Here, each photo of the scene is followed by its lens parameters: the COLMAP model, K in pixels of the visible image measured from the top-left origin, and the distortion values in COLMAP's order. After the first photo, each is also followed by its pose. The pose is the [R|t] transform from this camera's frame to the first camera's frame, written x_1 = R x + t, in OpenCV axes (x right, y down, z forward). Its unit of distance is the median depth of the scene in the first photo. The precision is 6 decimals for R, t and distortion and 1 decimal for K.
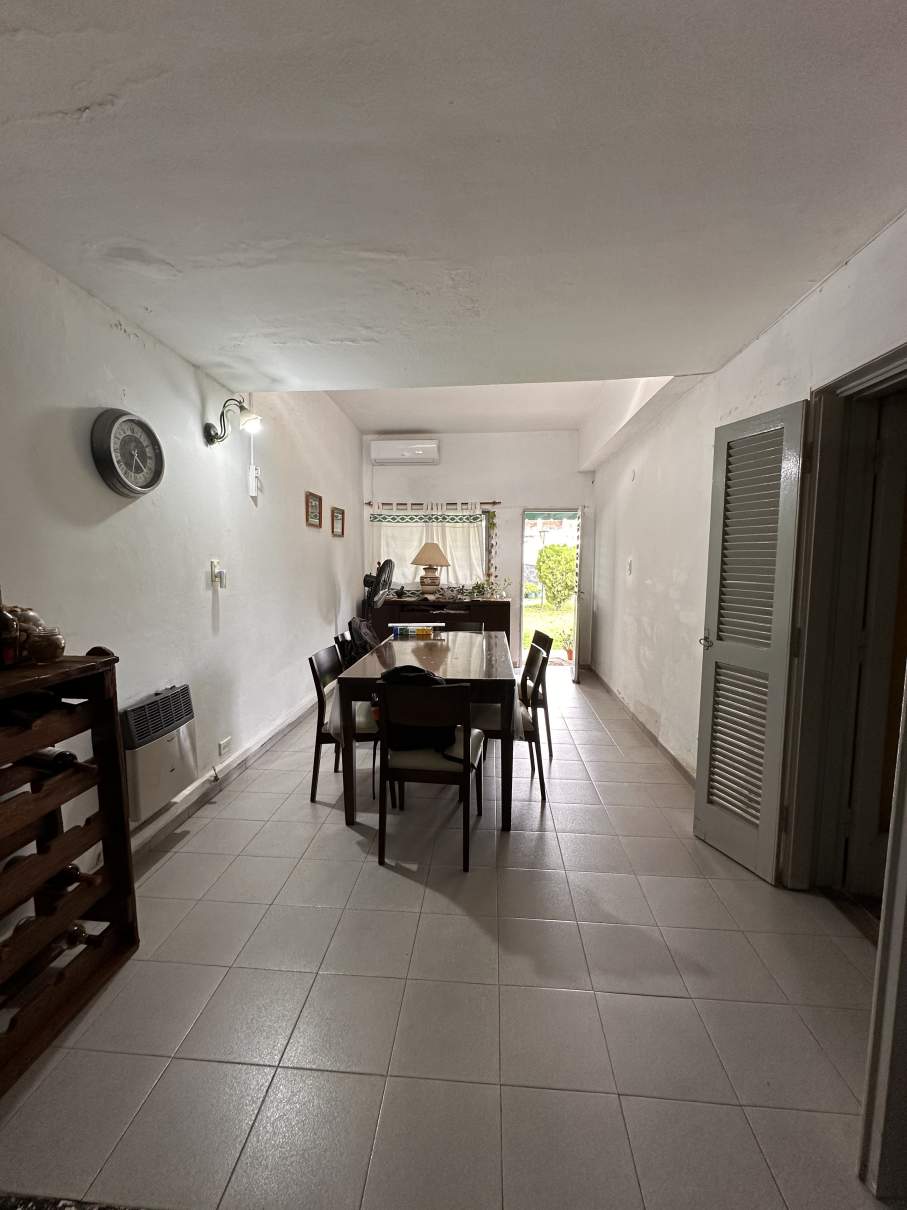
lens RADIAL K [[483.3, 0, 453.5], [0, 483.3, 605.0], [0, 0, 1]] dist [-0.003976, 0.001003]
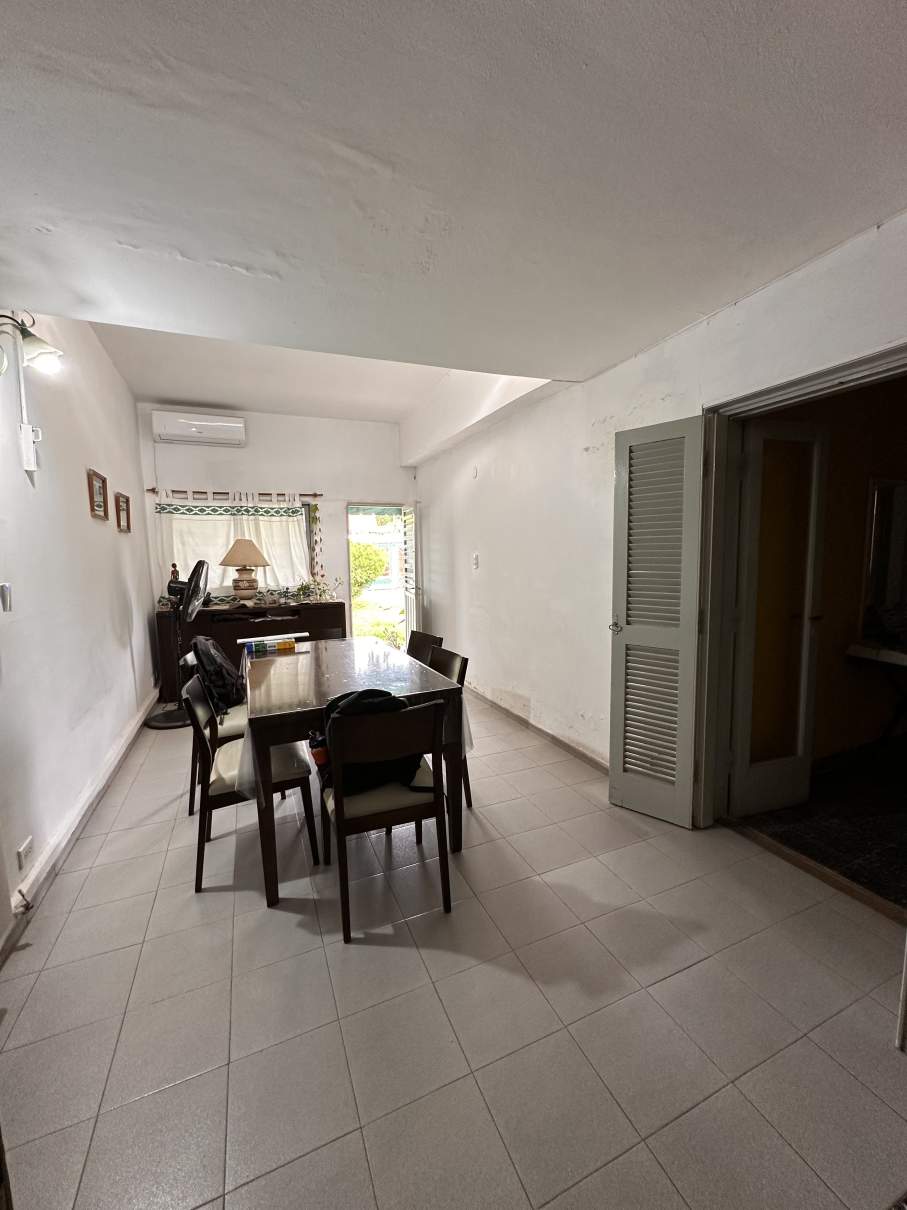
lens RADIAL K [[483.3, 0, 453.5], [0, 483.3, 605.0], [0, 0, 1]] dist [-0.003976, 0.001003]
pose [[0.884031, -0.069266, 0.462268, -0.136462], [0.065590, 0.997557, 0.024042, -0.011041], [-0.462804, 0.009066, 0.886414, 0.086755]]
